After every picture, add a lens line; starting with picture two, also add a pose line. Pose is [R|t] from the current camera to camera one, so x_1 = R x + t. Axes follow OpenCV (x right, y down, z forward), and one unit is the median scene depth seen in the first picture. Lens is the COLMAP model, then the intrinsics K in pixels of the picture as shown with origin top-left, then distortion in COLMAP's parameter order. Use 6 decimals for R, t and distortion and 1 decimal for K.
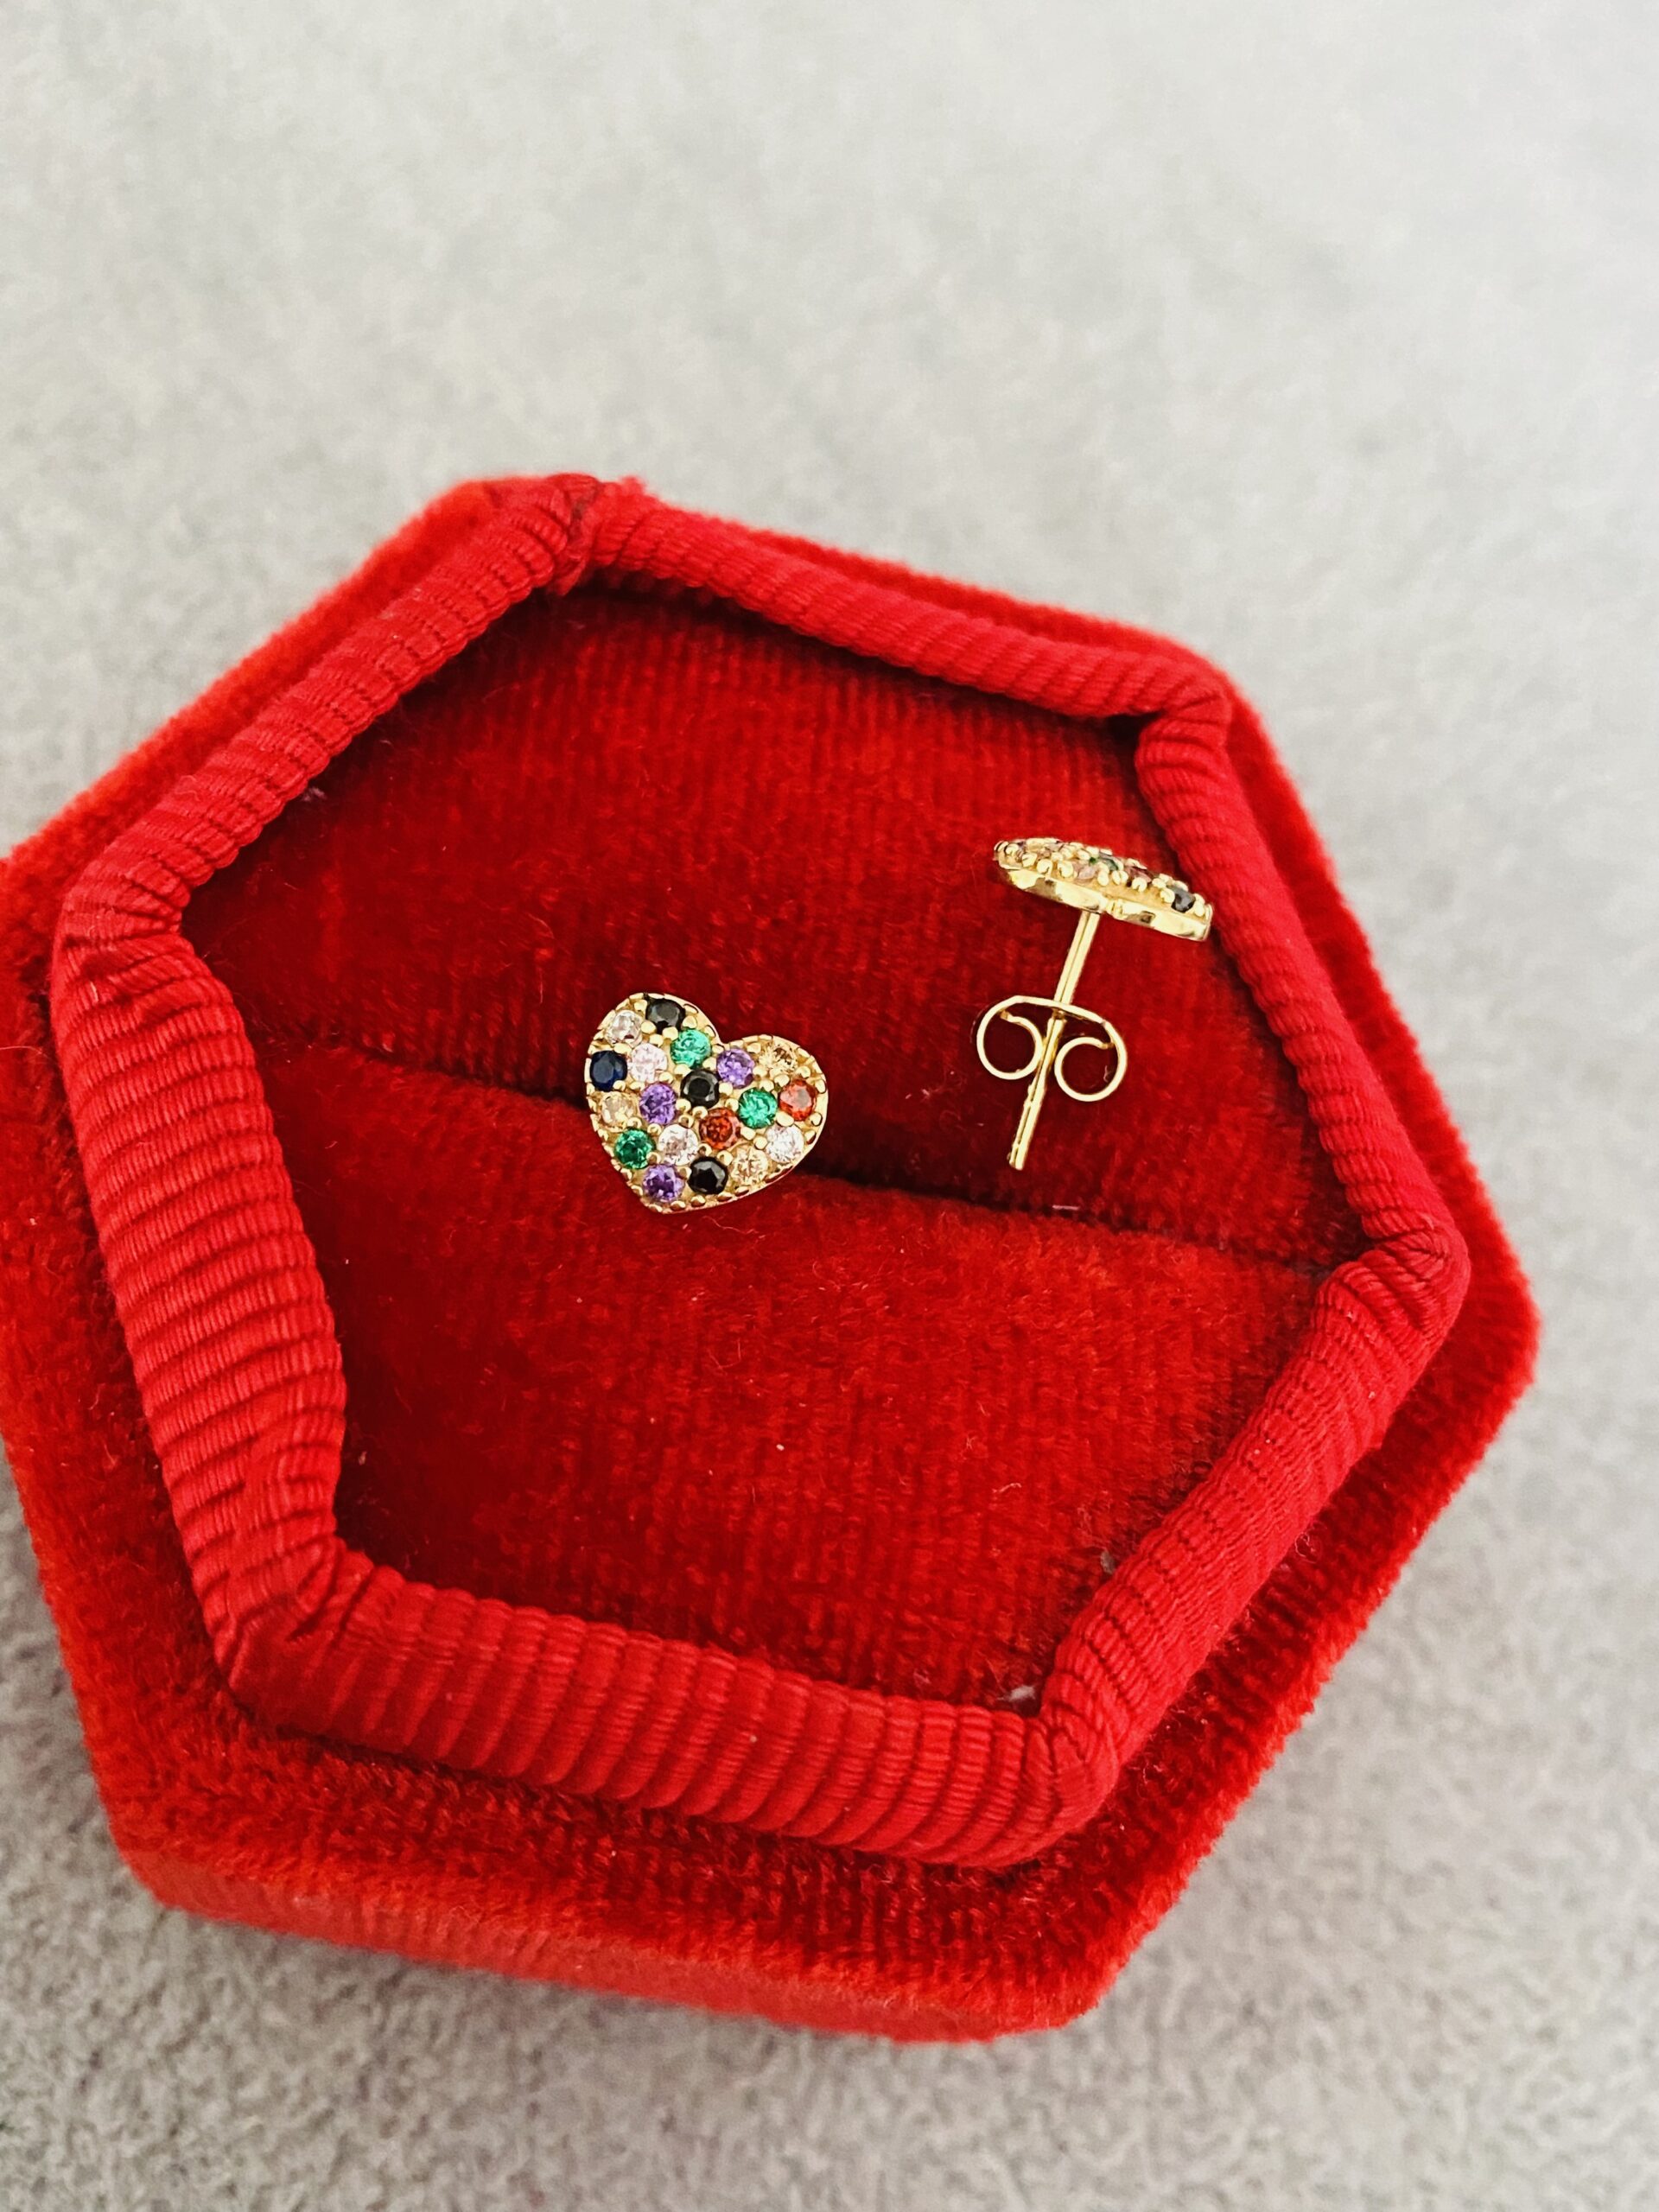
lens RADIAL K [[2329.0, 0, 841.1], [0, 2329.0, 1089.5], [0, 0, 1]] dist [0.055679, -0.309292]
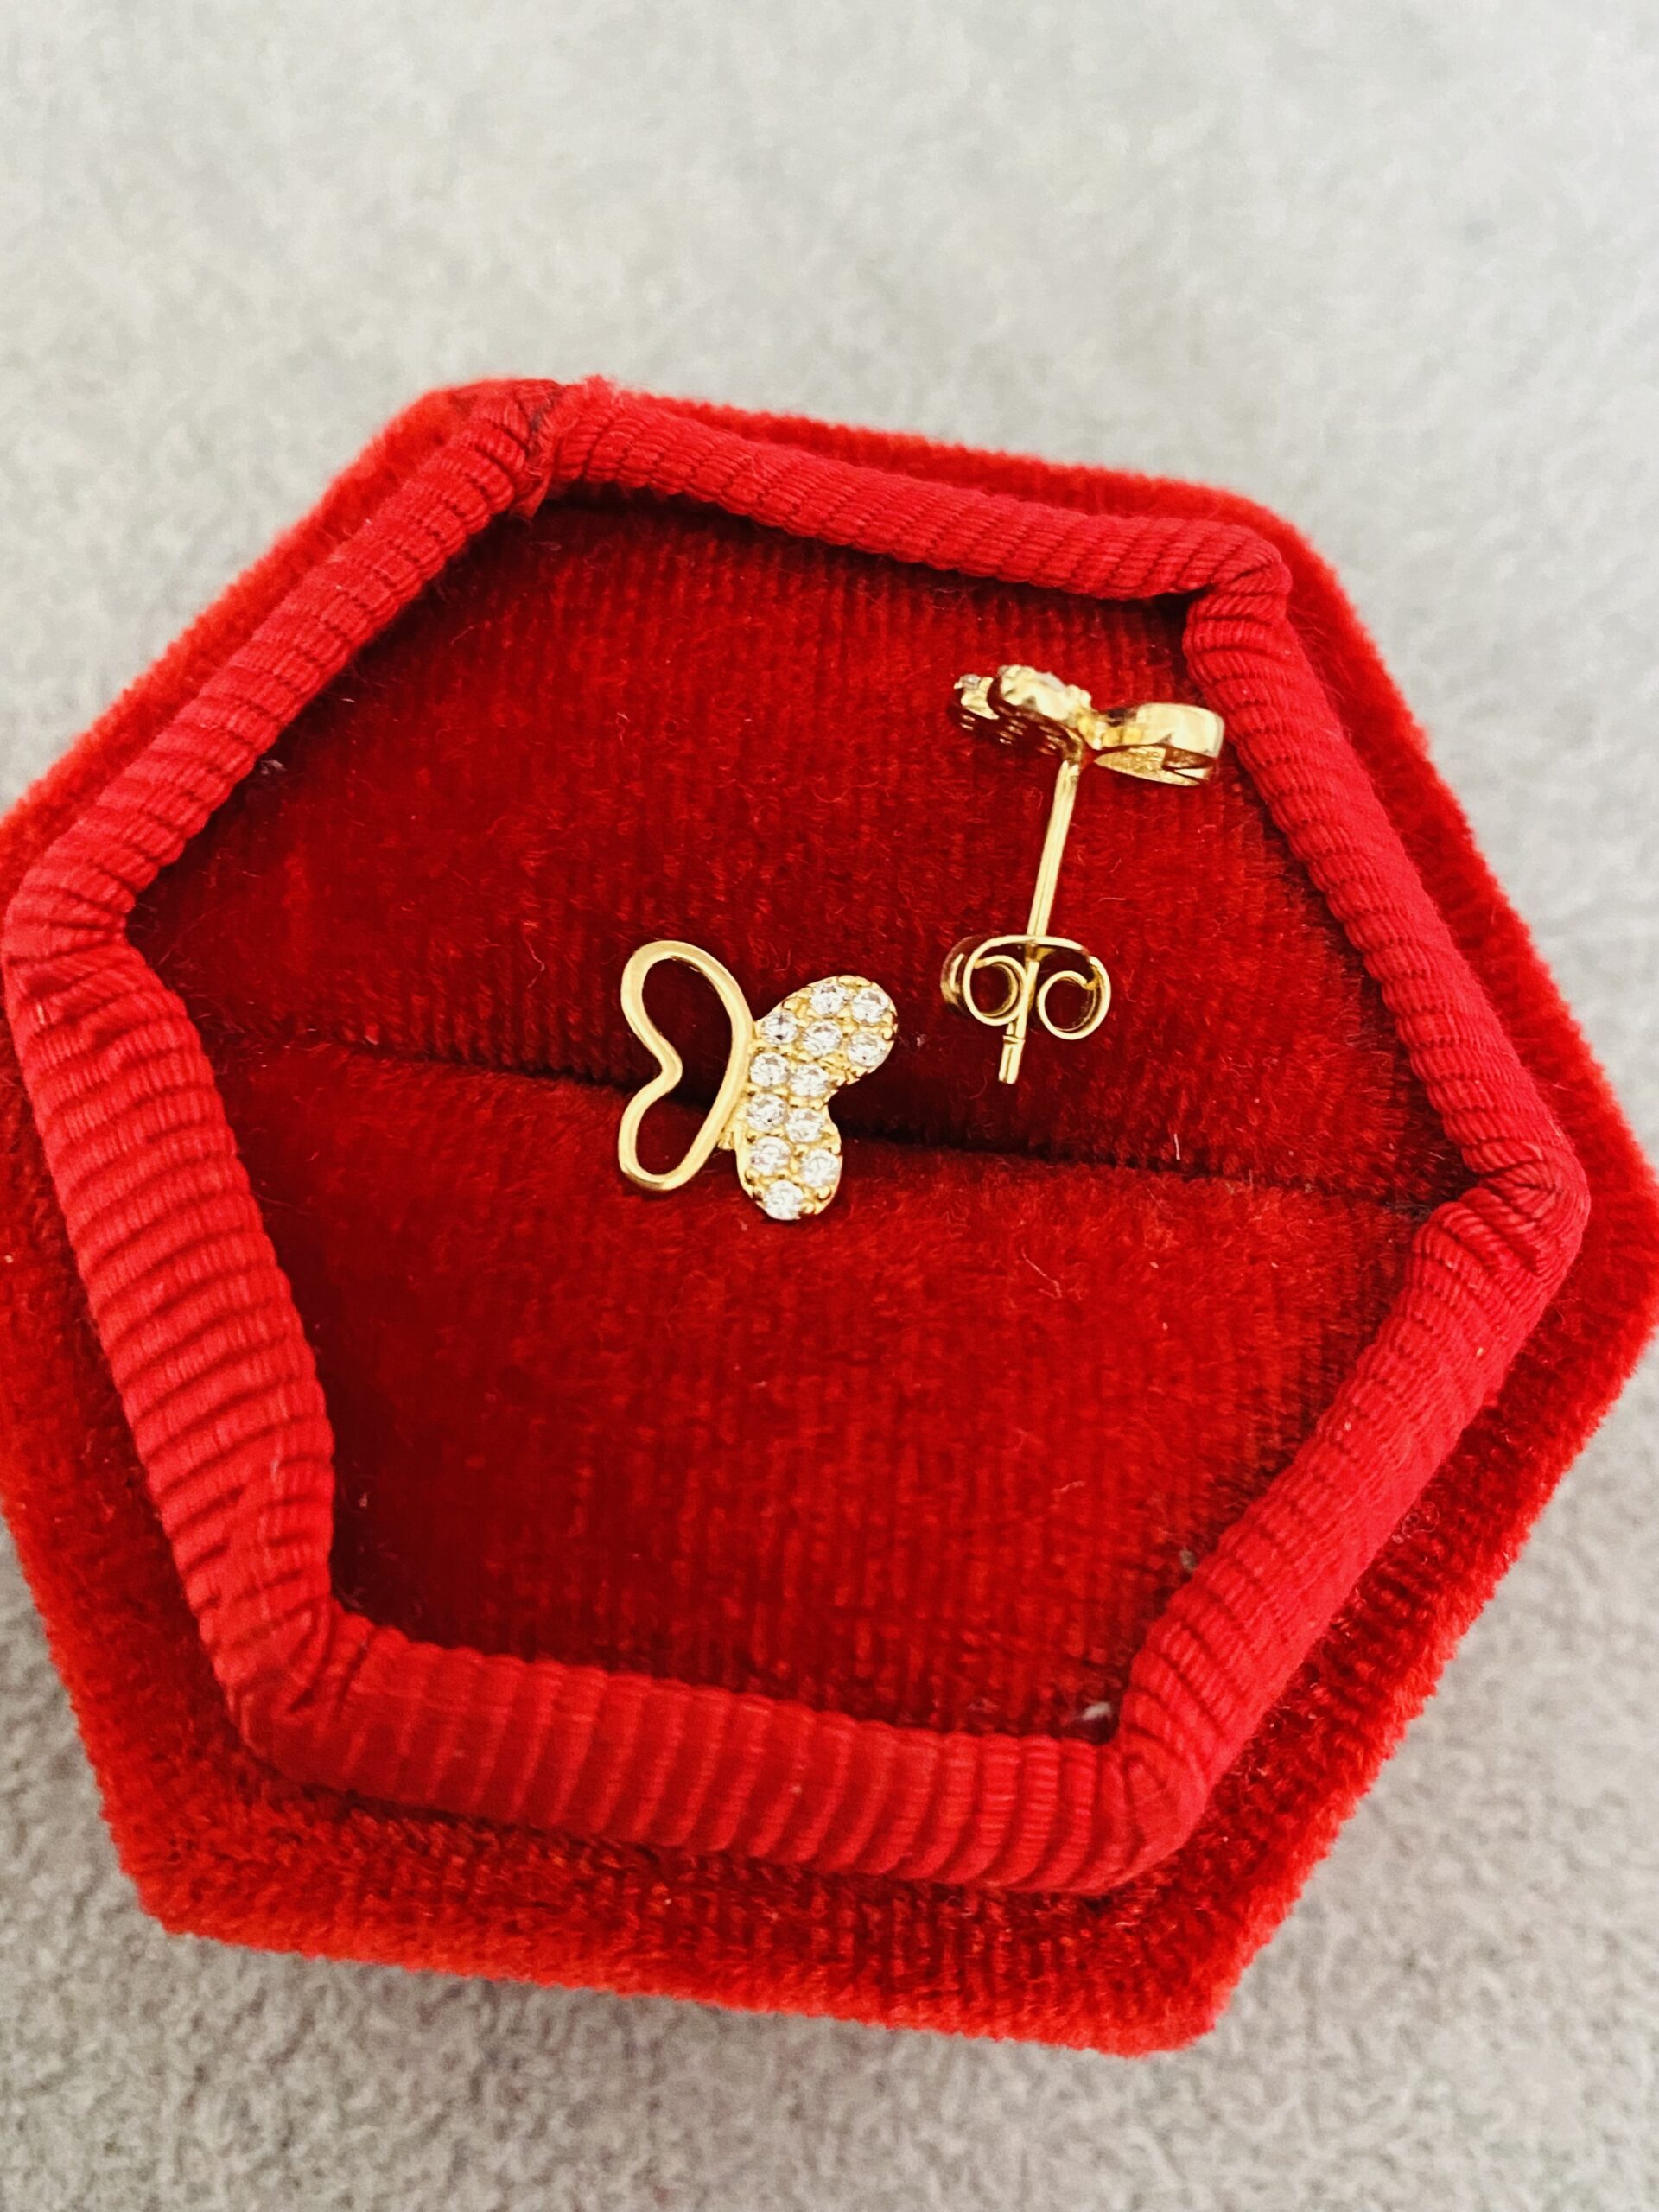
lens RADIAL K [[2339.2, 0, 843.3], [0, 2339.2, 1102.8], [0, 0, 1]] dist [0.060945, -0.327542]
pose [[0.993903, -0.069094, -0.085925, 0.068985], [0.075933, 0.993974, 0.079056, -0.053375], [0.079945, -0.085098, 0.993160, 0.097429]]
